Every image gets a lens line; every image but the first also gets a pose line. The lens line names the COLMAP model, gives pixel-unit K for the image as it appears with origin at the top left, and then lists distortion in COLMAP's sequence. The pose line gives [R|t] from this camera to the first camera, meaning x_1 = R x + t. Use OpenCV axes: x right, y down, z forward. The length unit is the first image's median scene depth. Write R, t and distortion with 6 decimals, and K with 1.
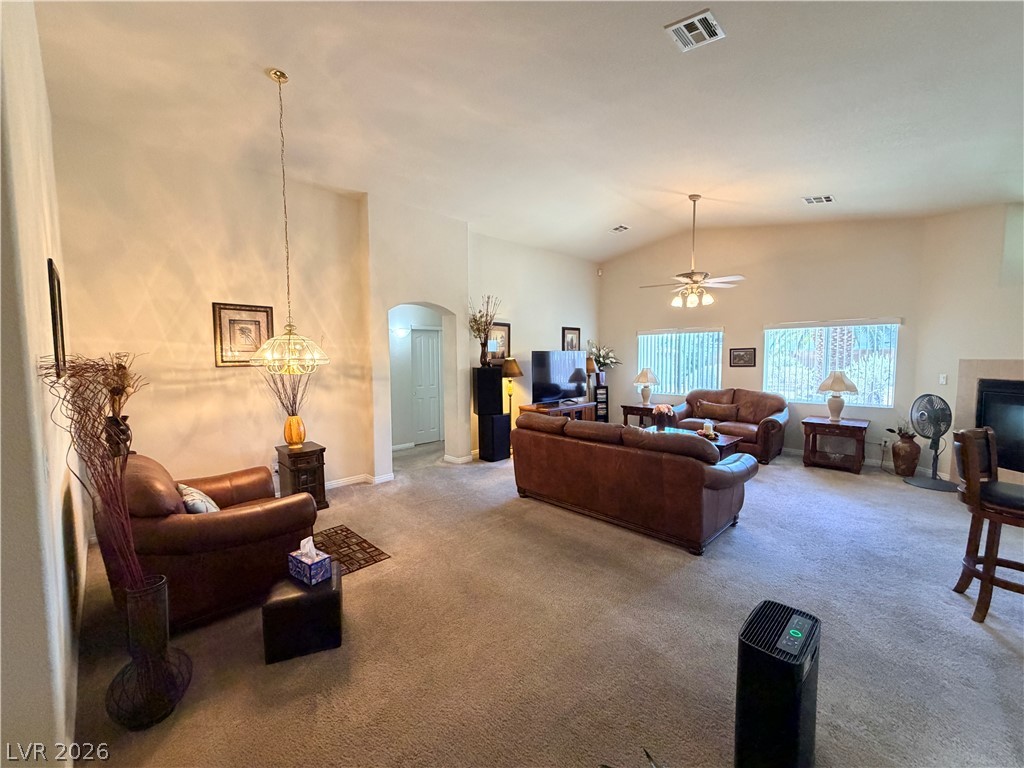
lens RADIAL K [[409.4, 0, 508.6], [0, 409.4, 384.0], [0, 0, 1]] dist [0.000857, 0.000171]
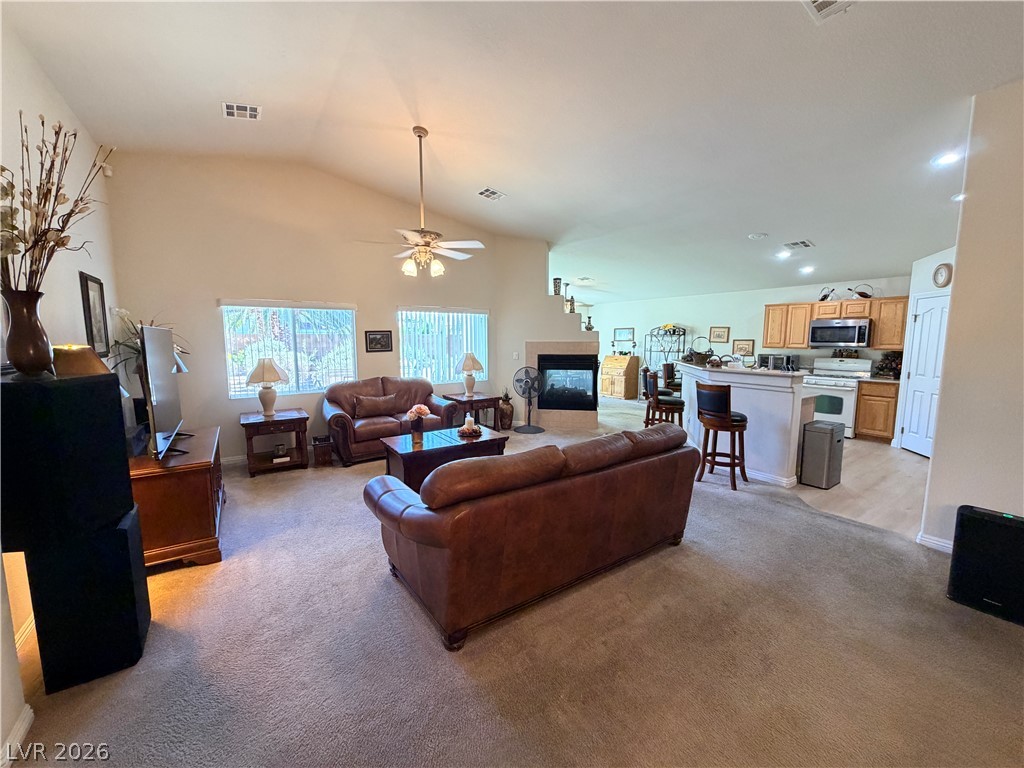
lens RADIAL K [[409.4, 0, 508.6], [0, 409.4, 384.0], [0, 0, 1]] dist [0.000857, 0.000171]
pose [[0.193029, -0.105873, 0.975464, -0.321180], [0.071147, 0.993055, 0.093703, -0.047055], [-0.978610, 0.051314, 0.199221, 0.723719]]
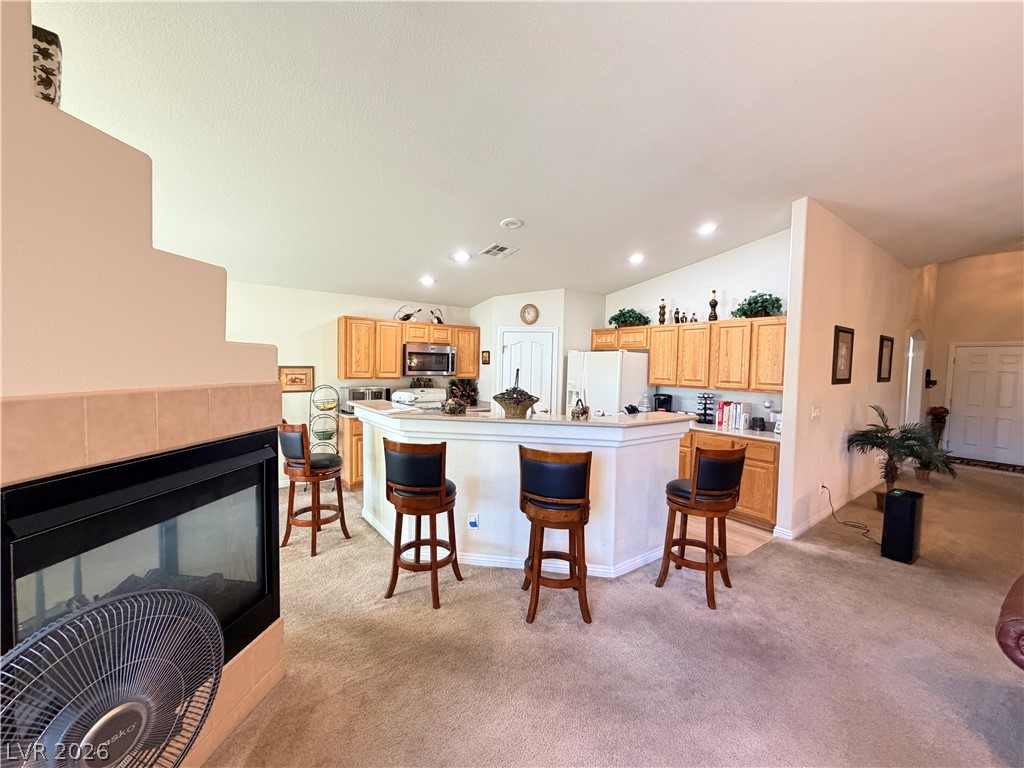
lens RADIAL K [[409.4, 0, 508.6], [0, 409.4, 384.0], [0, 0, 1]] dist [0.000857, 0.000171]
pose [[-0.989454, -0.025137, 0.142651, 0.757481], [-0.008057, 0.992853, 0.119069, -0.082247], [-0.144625, 0.116664, -0.982585, 1.040585]]
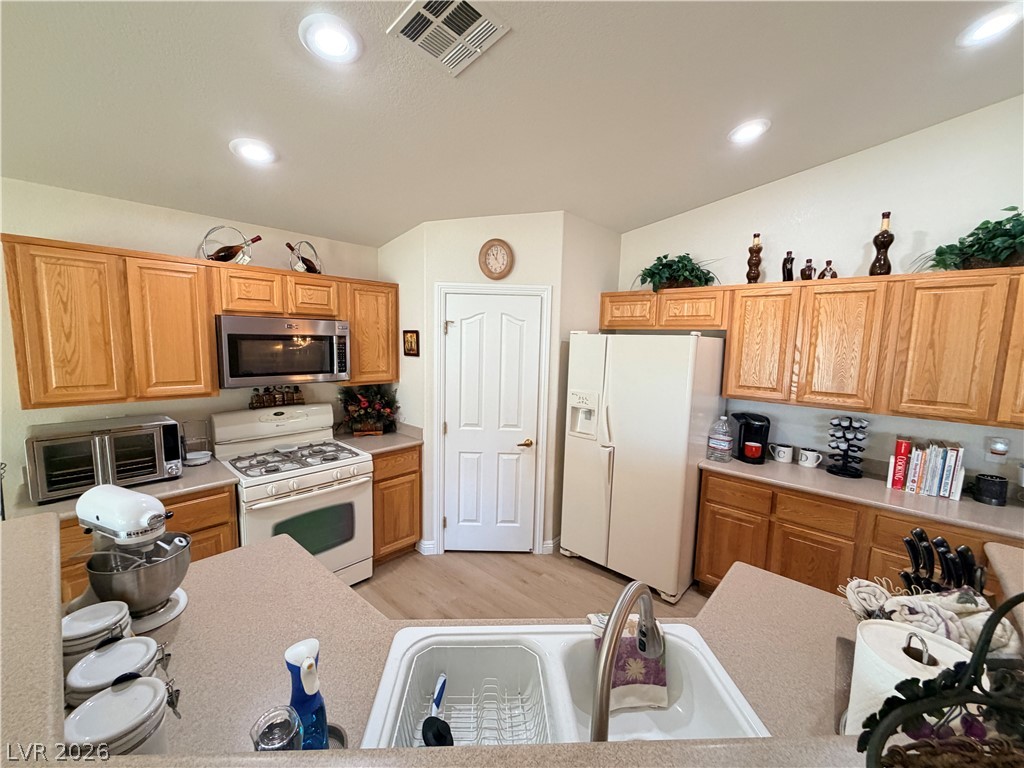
lens RADIAL K [[409.4, 0, 508.6], [0, 409.4, 384.0], [0, 0, 1]] dist [0.000857, 0.000171]
pose [[-0.998889, -0.014932, -0.044695, 0.874546], [-0.022856, 0.982956, 0.182414, -0.071801], [0.041210, 0.183233, -0.982205, 0.495885]]
